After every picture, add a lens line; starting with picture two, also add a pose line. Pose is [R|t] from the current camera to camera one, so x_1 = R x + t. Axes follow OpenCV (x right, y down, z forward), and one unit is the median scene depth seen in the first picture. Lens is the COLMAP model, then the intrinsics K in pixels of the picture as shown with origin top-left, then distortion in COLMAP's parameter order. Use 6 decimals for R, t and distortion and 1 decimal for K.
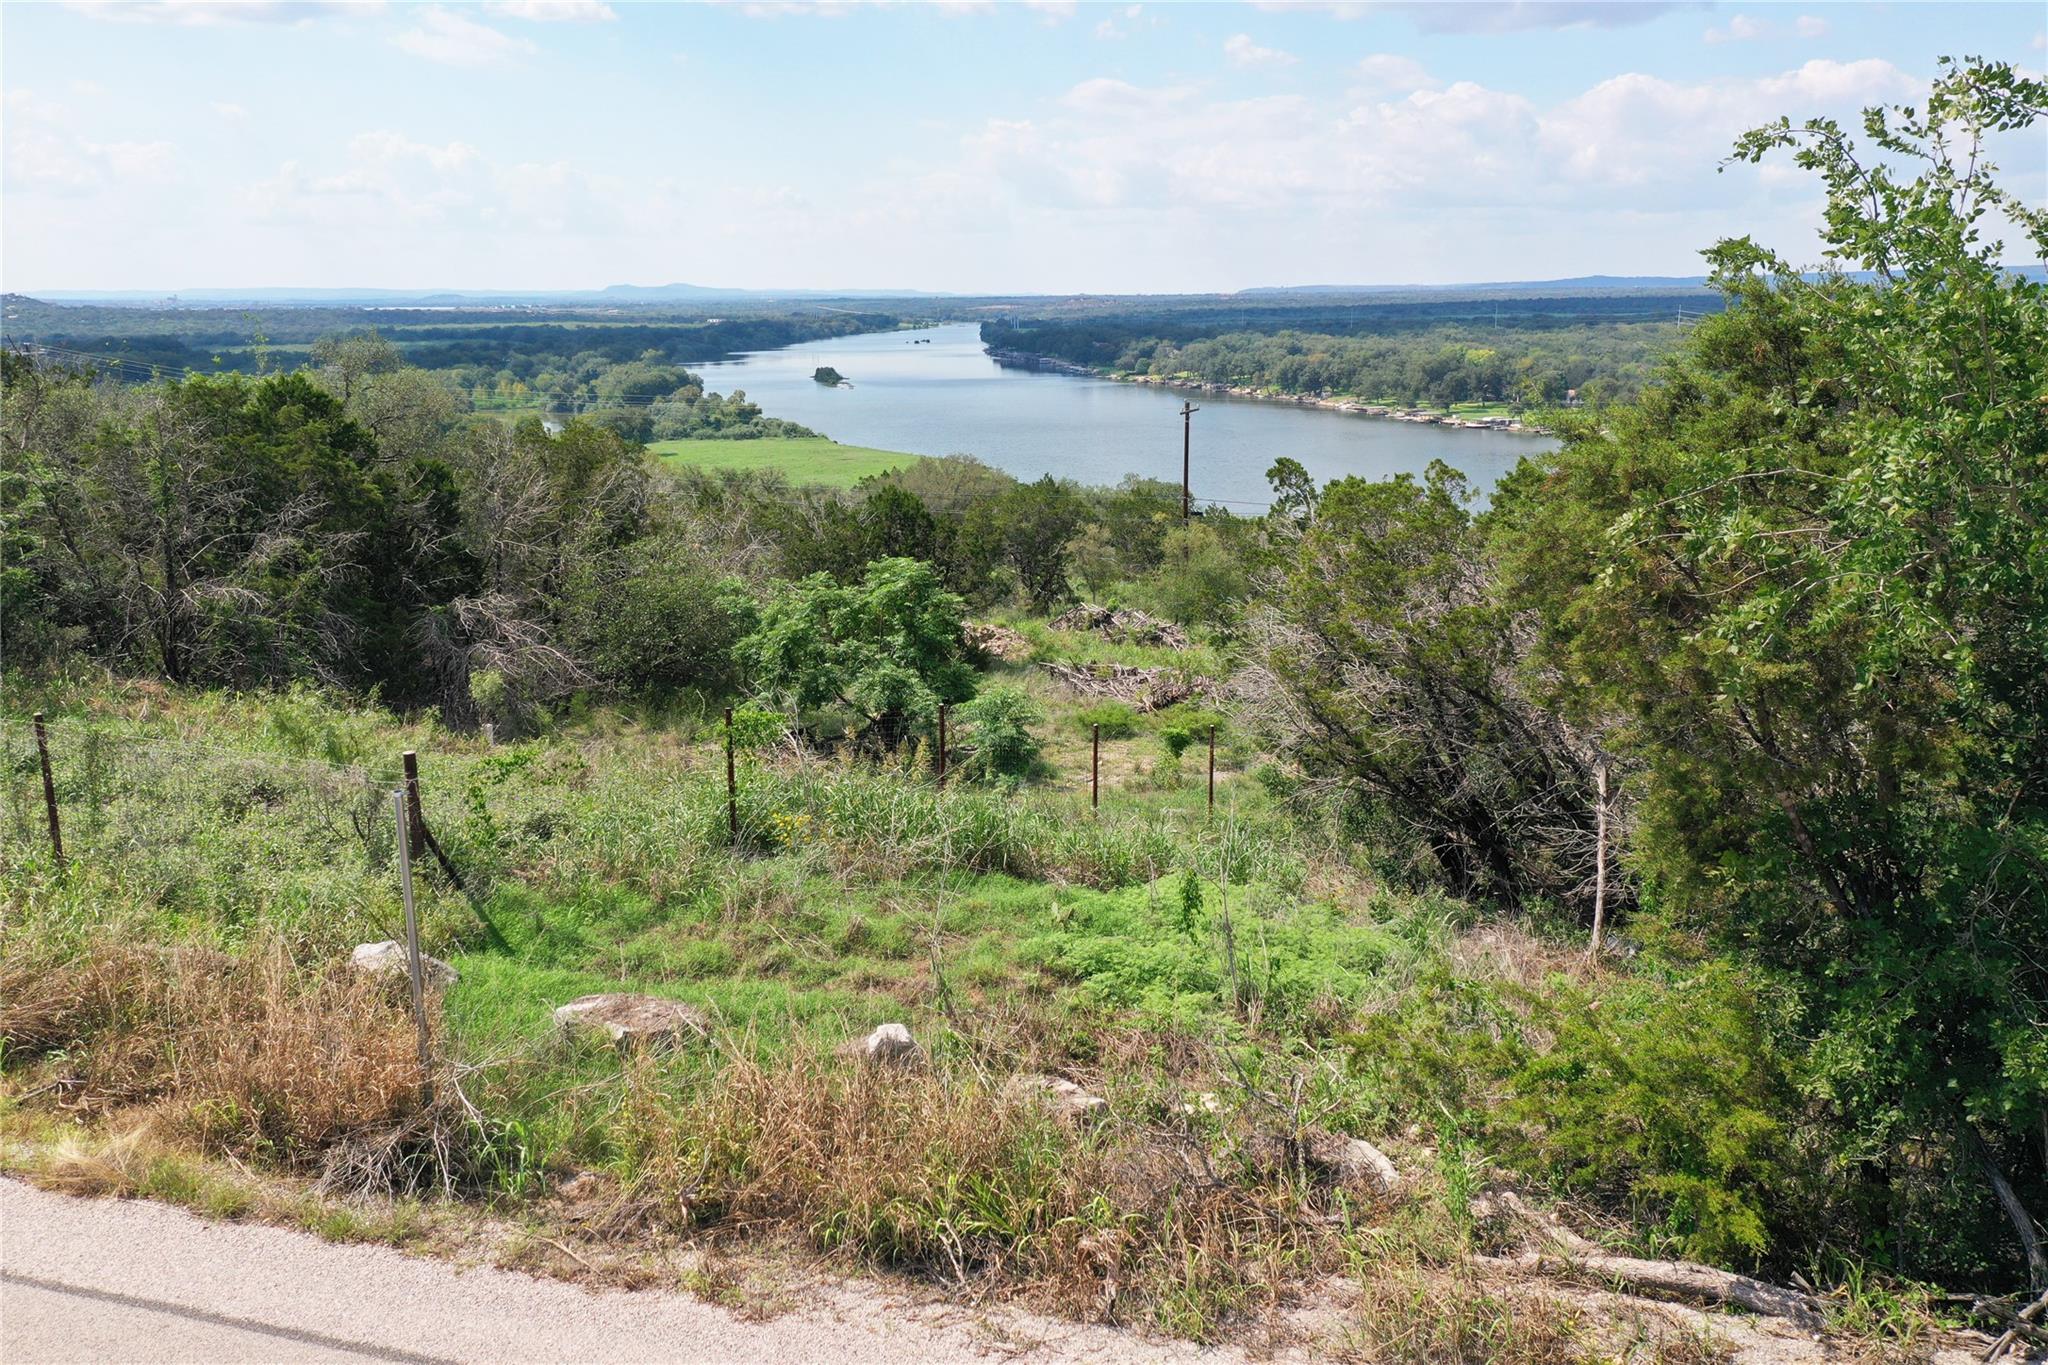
lens RADIAL K [[1614.4, 0, 1029.8], [0, 1614.4, 678.2], [0, 0, 1]] dist [0.022976, -0.001191]
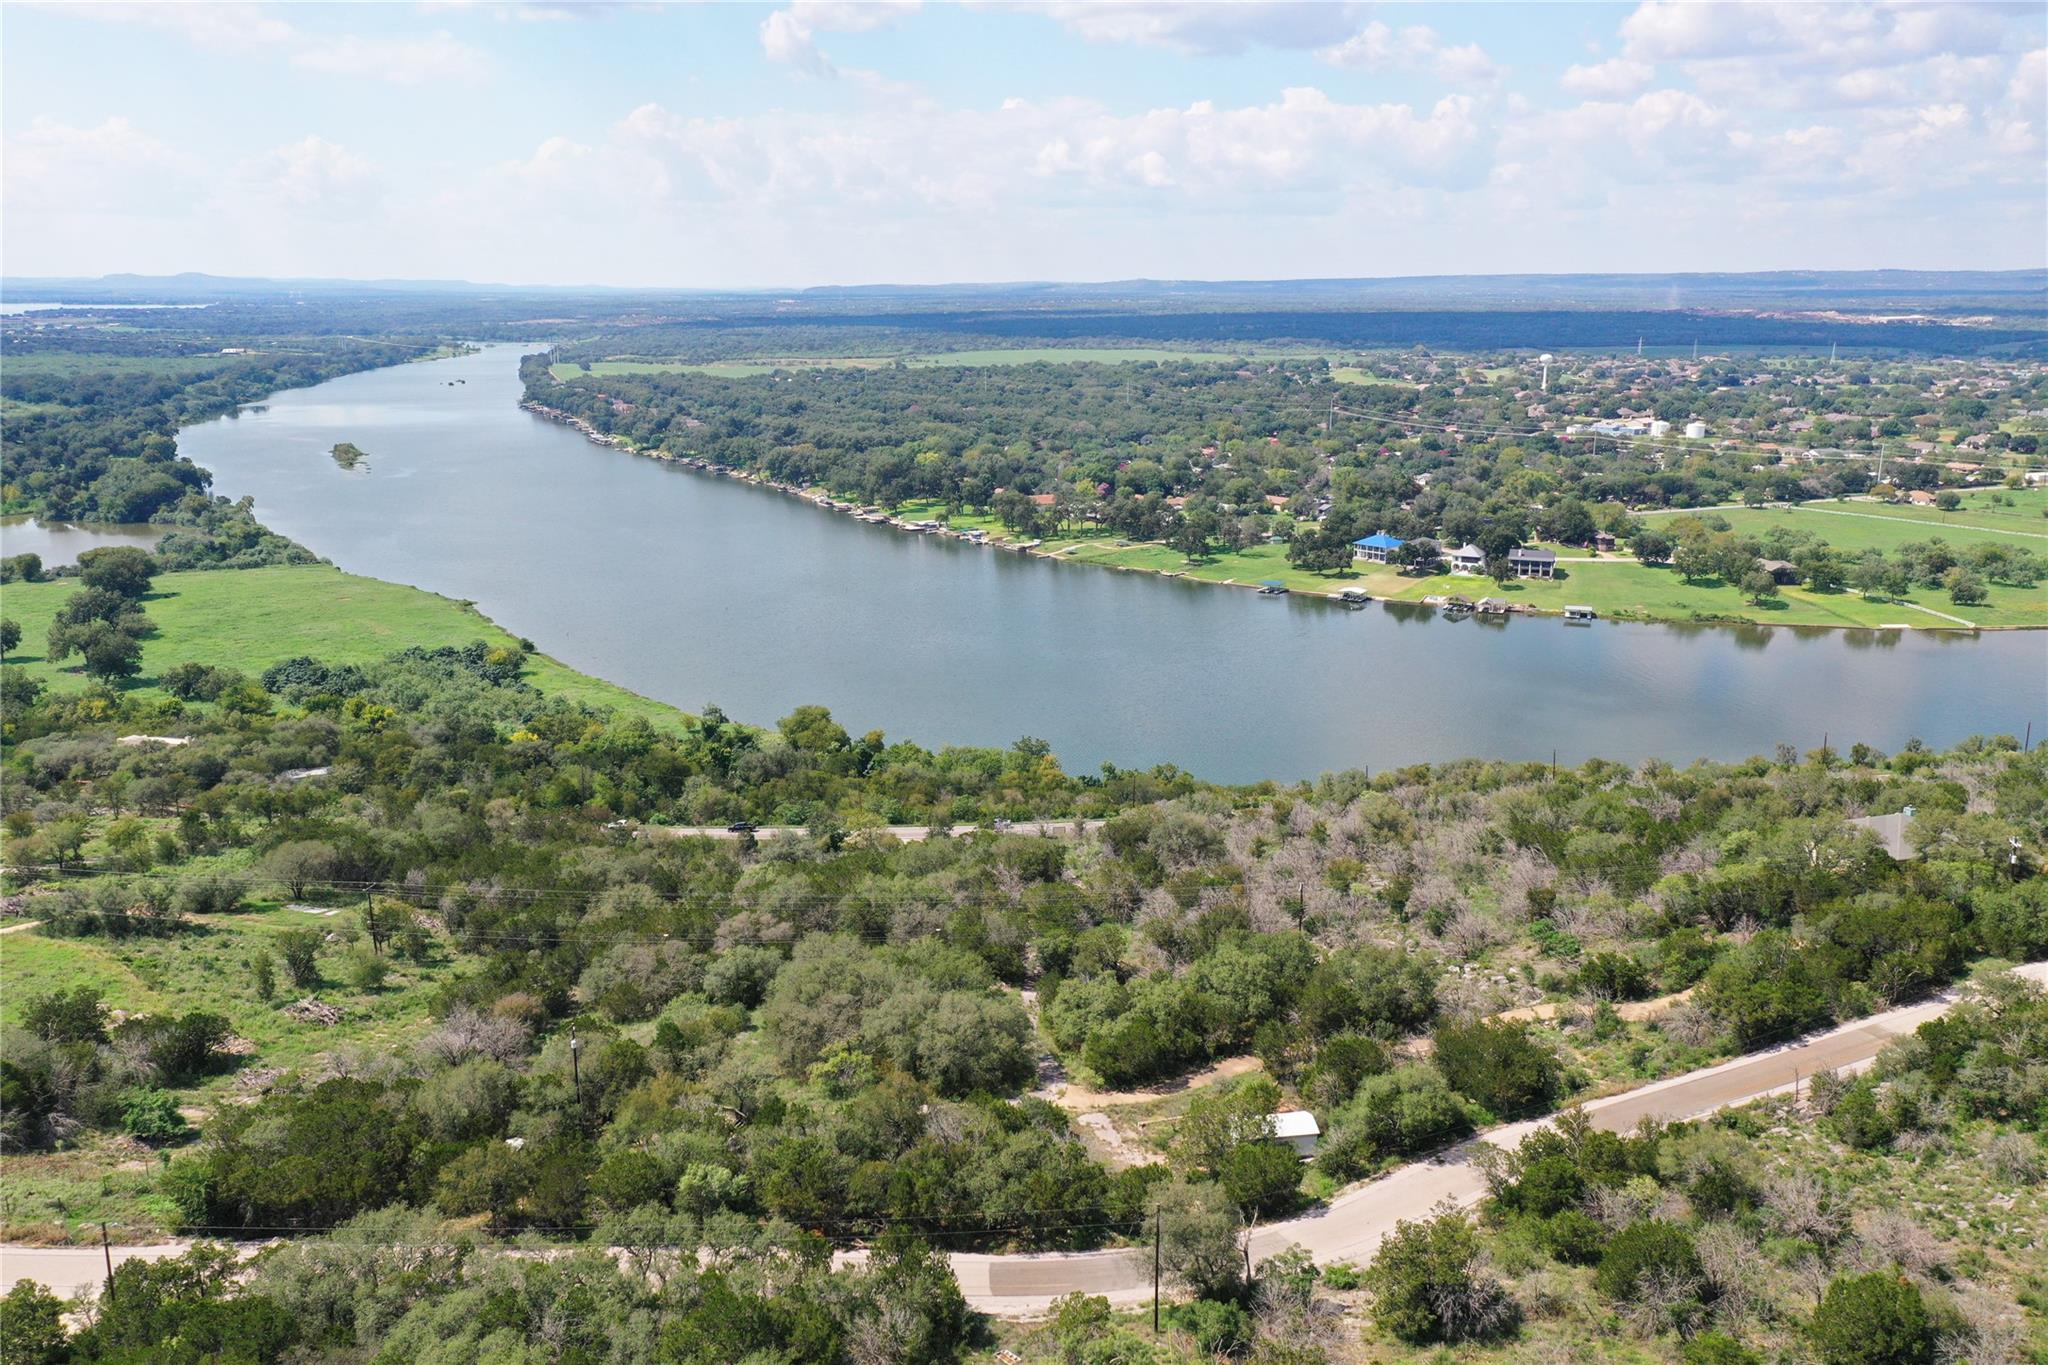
lens RADIAL K [[1614.4, 0, 1016.6], [0, 1614.4, 687.2], [0, 0, 1]] dist [0.022976, -0.001191]
pose [[0.969242, -0.056087, 0.239633, 0.046521], [0.053506, 0.998418, 0.017266, -0.045147], [-0.240223, -0.003913, 0.970710, -0.151212]]
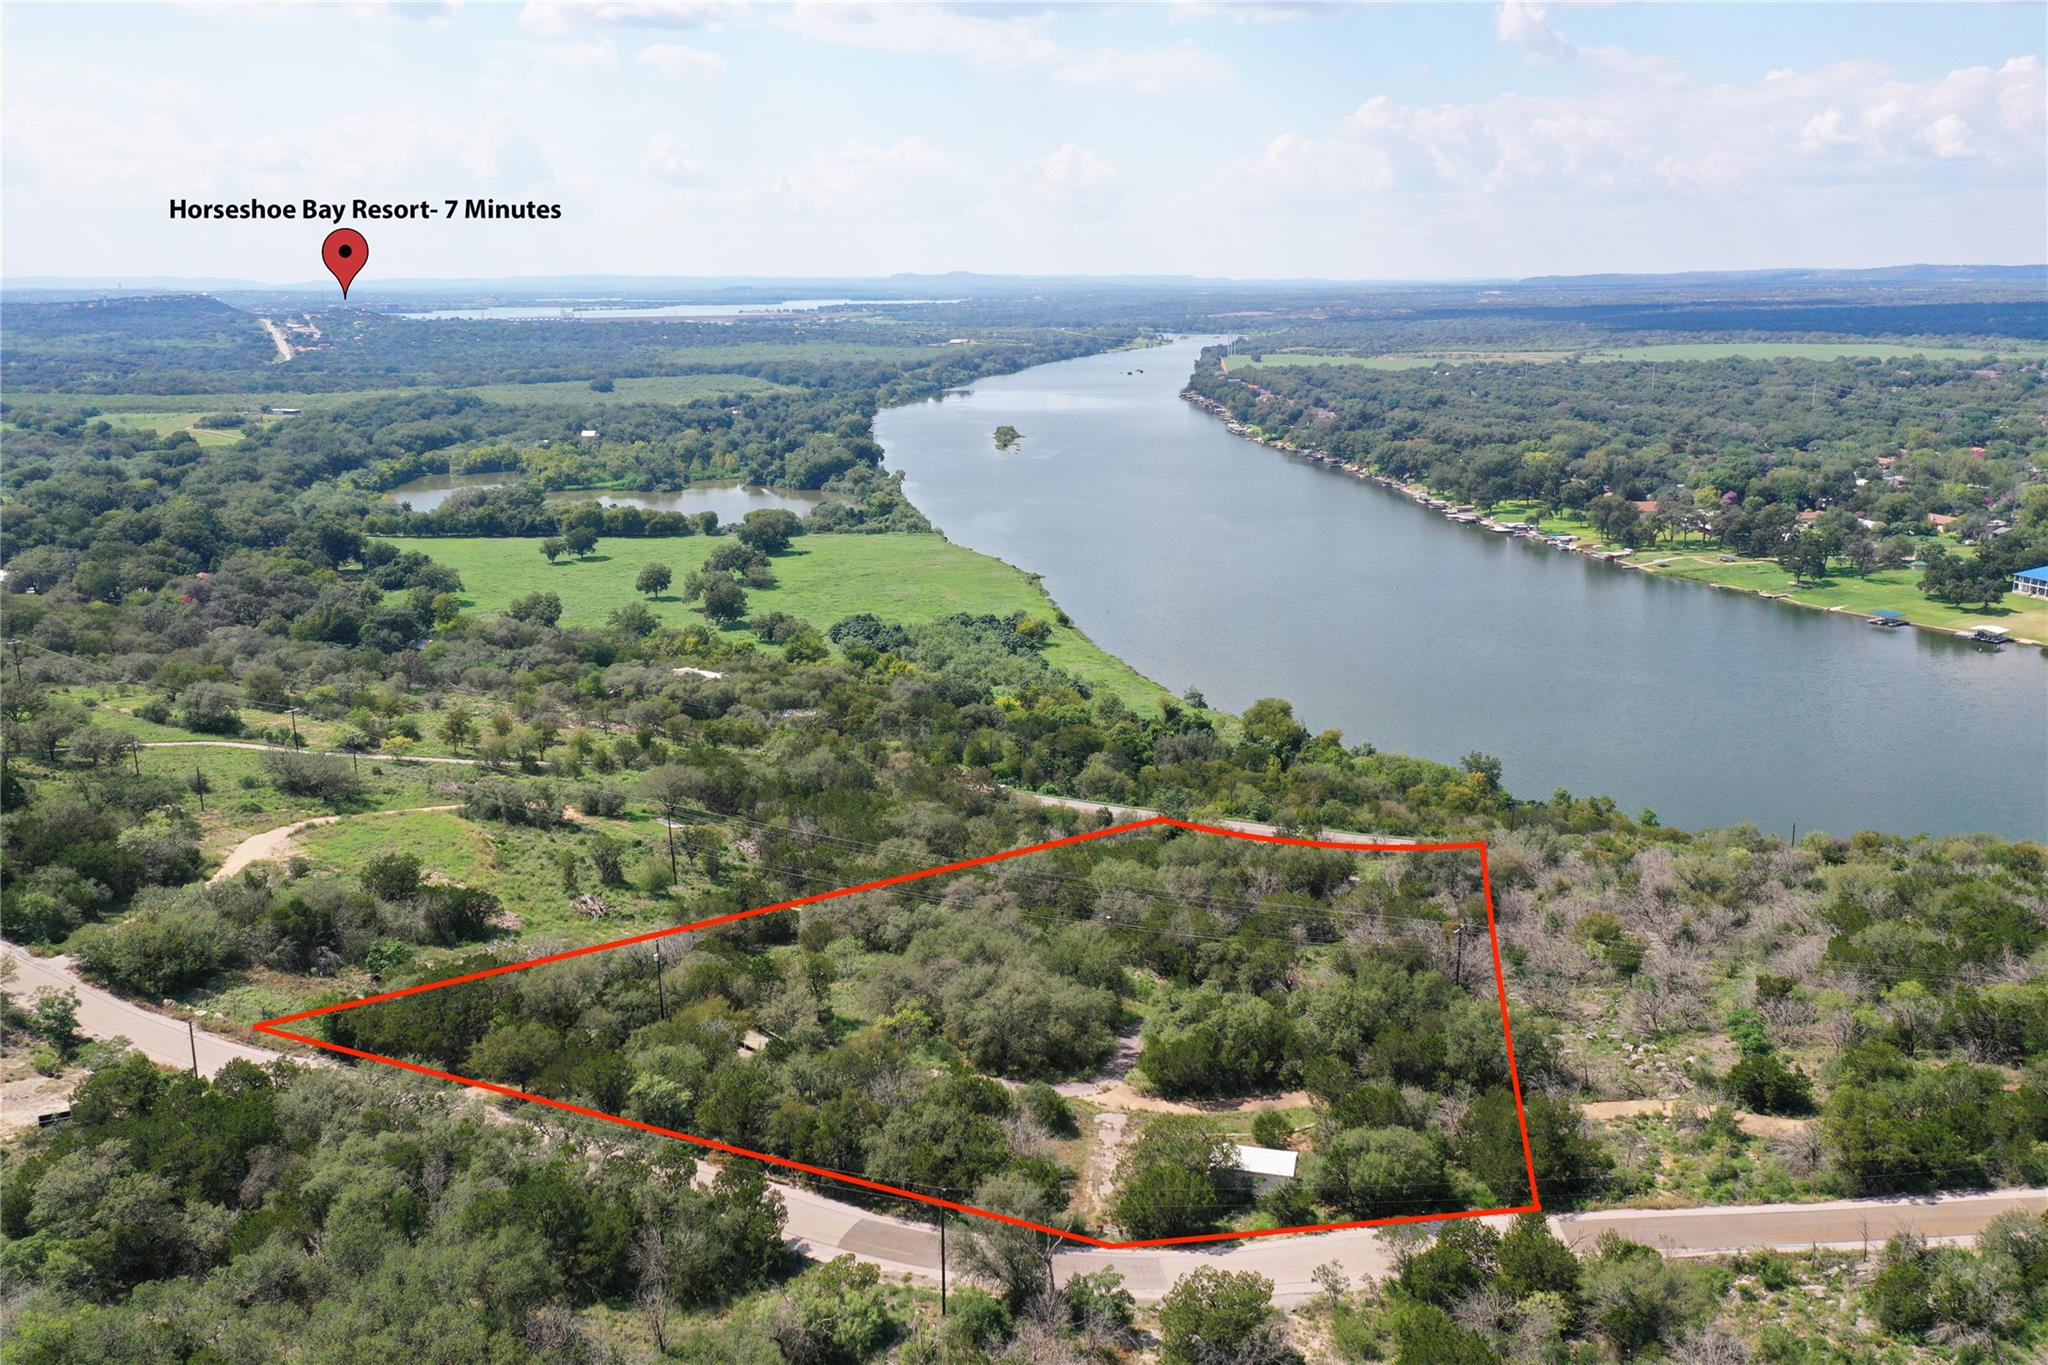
lens RADIAL K [[1614.4, 0, 1026.1], [0, 1614.4, 680.6], [0, 0, 1]] dist [0.022976, -0.001191]
pose [[0.985625, 0.036995, -0.164847, 0.112890], [-0.035136, 0.999282, 0.014182, -0.044180], [0.165253, -0.008186, 0.986217, -0.156066]]
